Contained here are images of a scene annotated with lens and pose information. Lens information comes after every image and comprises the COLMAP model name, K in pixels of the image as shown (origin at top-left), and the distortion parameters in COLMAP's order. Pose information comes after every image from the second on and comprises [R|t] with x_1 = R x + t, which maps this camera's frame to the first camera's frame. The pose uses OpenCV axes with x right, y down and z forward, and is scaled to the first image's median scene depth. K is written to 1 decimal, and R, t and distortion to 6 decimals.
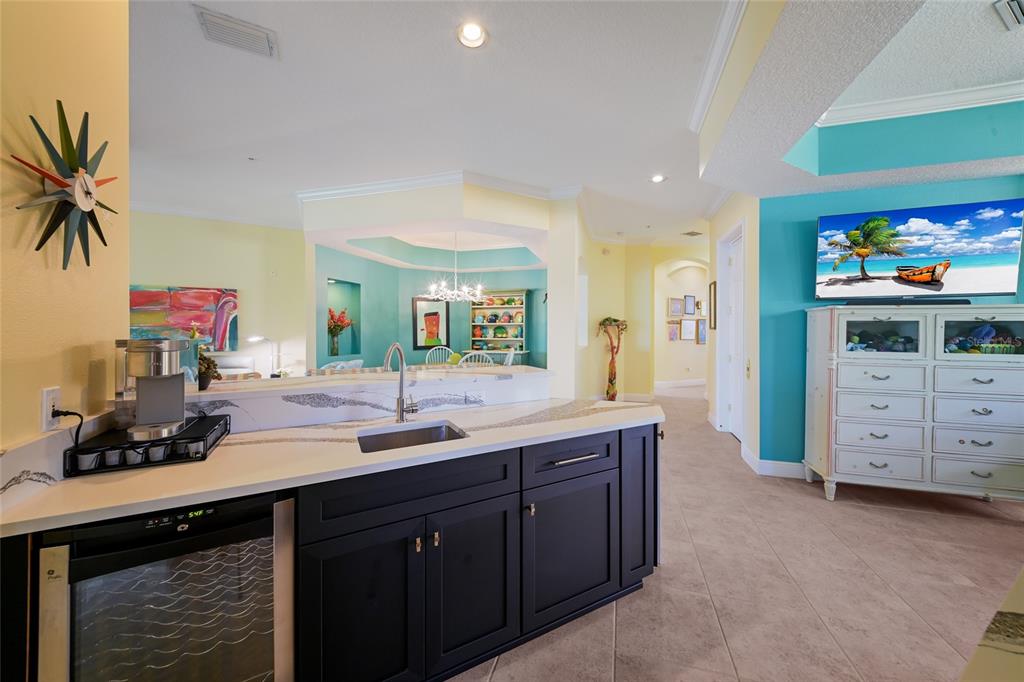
lens RADIAL K [[352.7, 0, 523.4], [0, 352.7, 333.5], [0, 0, 1]] dist [0.001287, -0.000021]
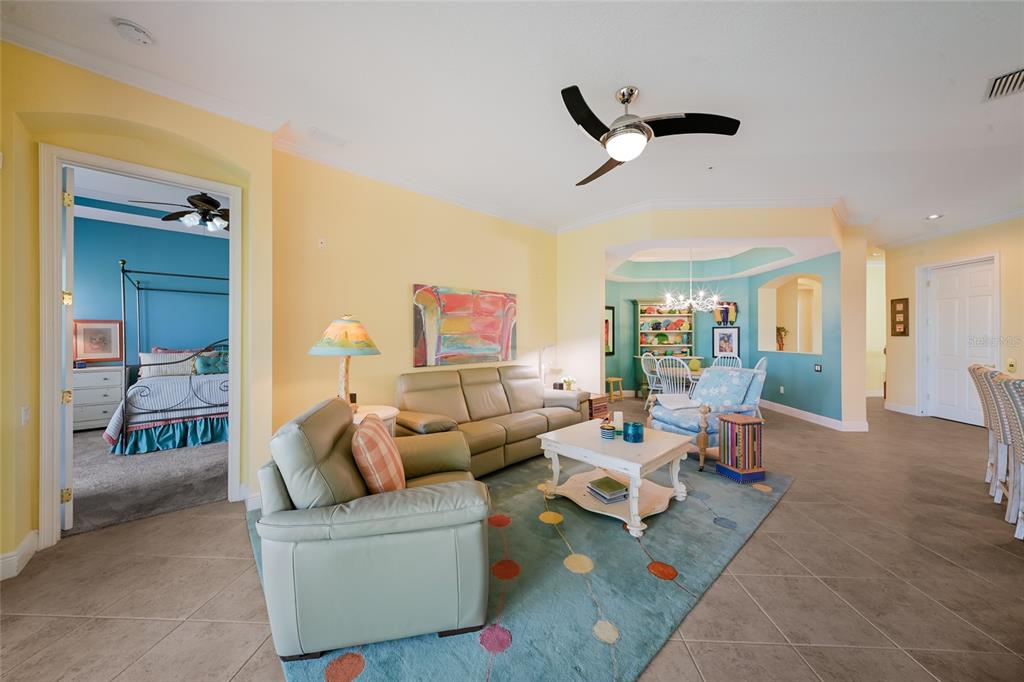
lens RADIAL K [[352.7, 0, 523.4], [0, 352.7, 333.5], [0, 0, 1]] dist [0.001287, -0.000021]
pose [[0.972857, -0.000589, 0.231408, -0.743630], [0.005238, 0.999797, -0.019478, -0.002165], [-0.231350, 0.020162, 0.972662, 0.066816]]
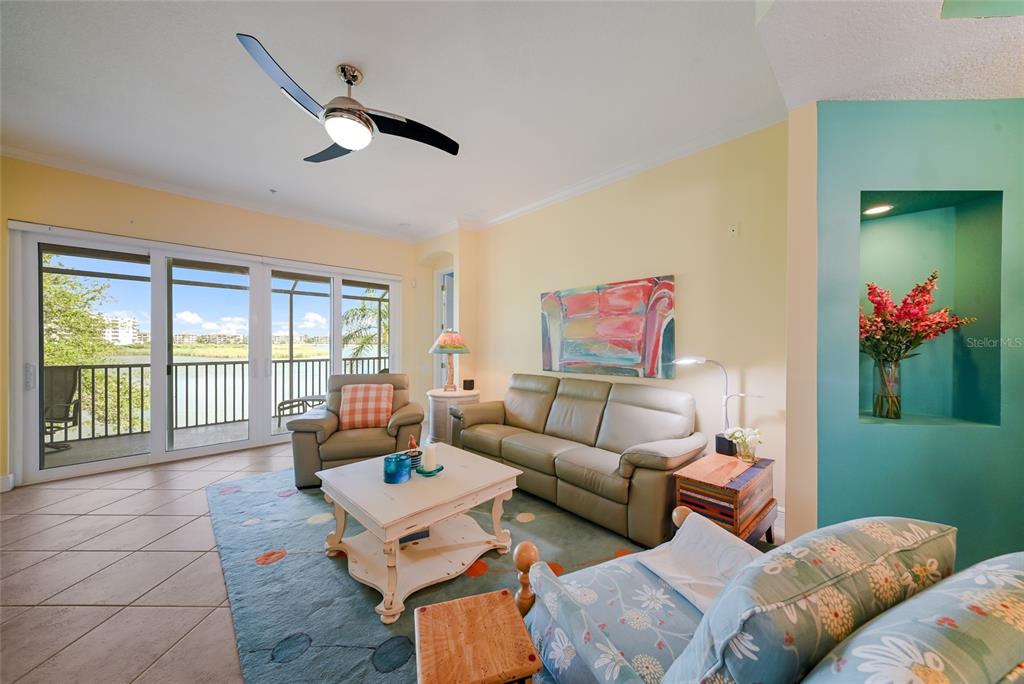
lens RADIAL K [[348.4, 0, 512.0], [0, 348.4, 342.0], [0, 0, 1]] dist [0.001341, 0.000000]
pose [[0.245724, -0.005407, -0.969325, -0.231814], [-0.013588, 0.999867, -0.009022, -0.003030], [0.969245, 0.015388, 0.245617, 0.440825]]
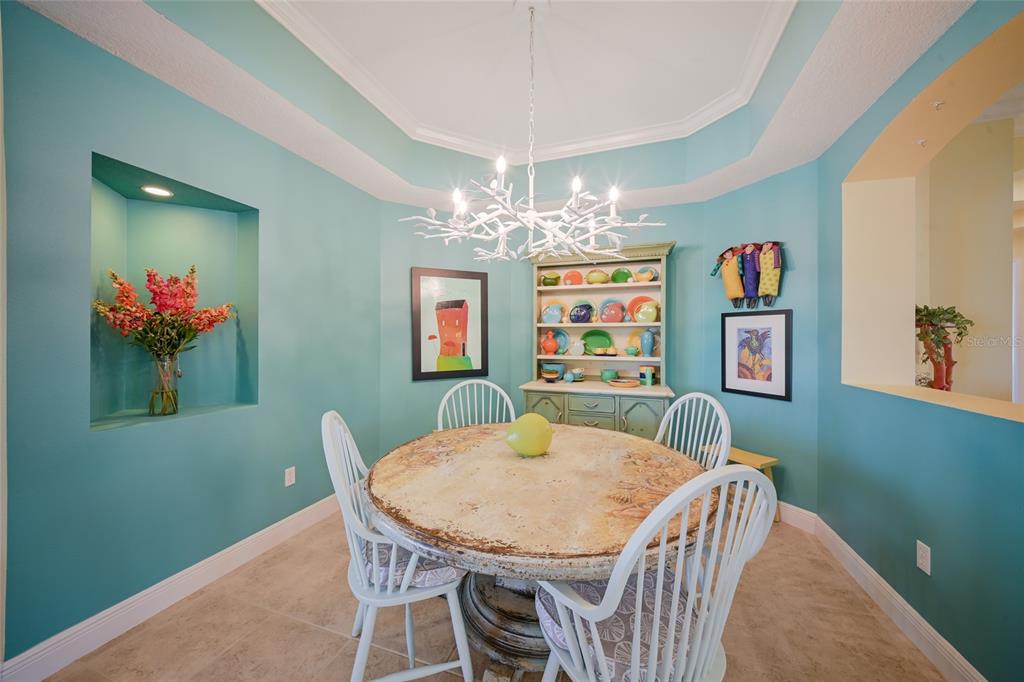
lens RADIAL K [[353.6, 0, 521.6], [0, 353.6, 339.2], [0, 0, 1]] dist [-0.000372, -0.000086]
pose [[0.998843, 0.003284, -0.047980, -0.148494], [-0.003592, 0.999974, -0.006332, -0.005502], [0.047958, 0.006497, 0.998828, 0.548884]]
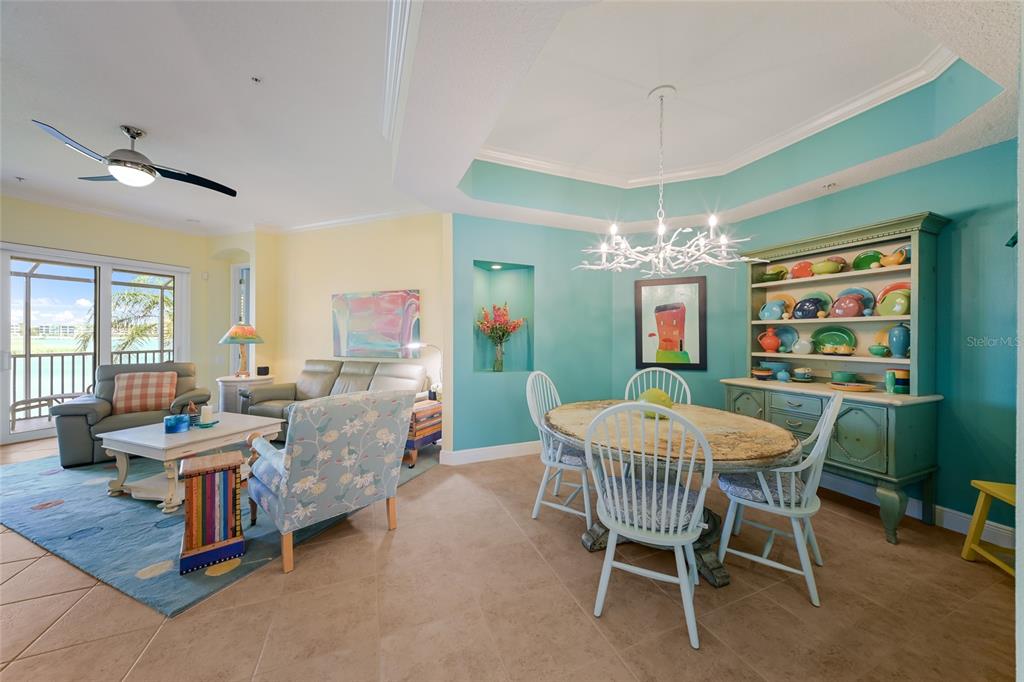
lens RADIAL K [[358.3, 0, 515.8], [0, 358.3, 331.7], [0, 0, 1]] dist [-0.000534, -0.000365]
pose [[0.618526, -0.008048, -0.785723, 0.034857], [-0.009163, 0.999806, -0.017453, -0.003724], [0.785711, 0.017995, 0.618332, 0.470476]]
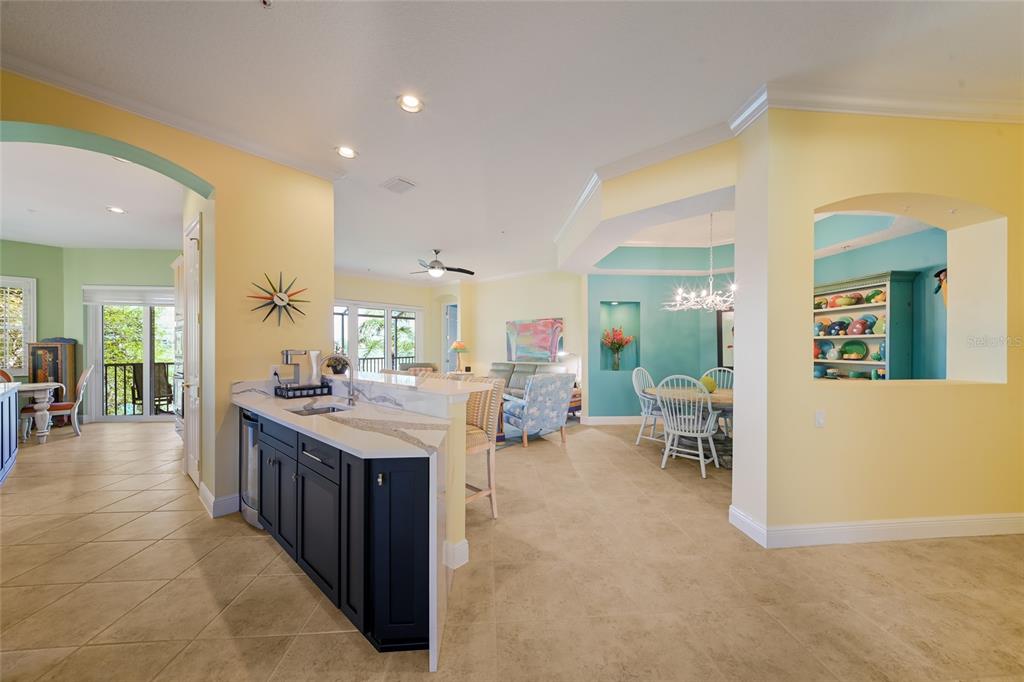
lens RADIAL K [[358.3, 0, 515.3], [0, 358.3, 345.5], [0, 0, 1]] dist [0.000456, -0.000106]
pose [[0.342712, -0.004858, -0.939428, 0.323275], [-0.008185, 0.999933, -0.008157, -0.002687], [0.939405, 0.010485, 0.342649, 0.258737]]
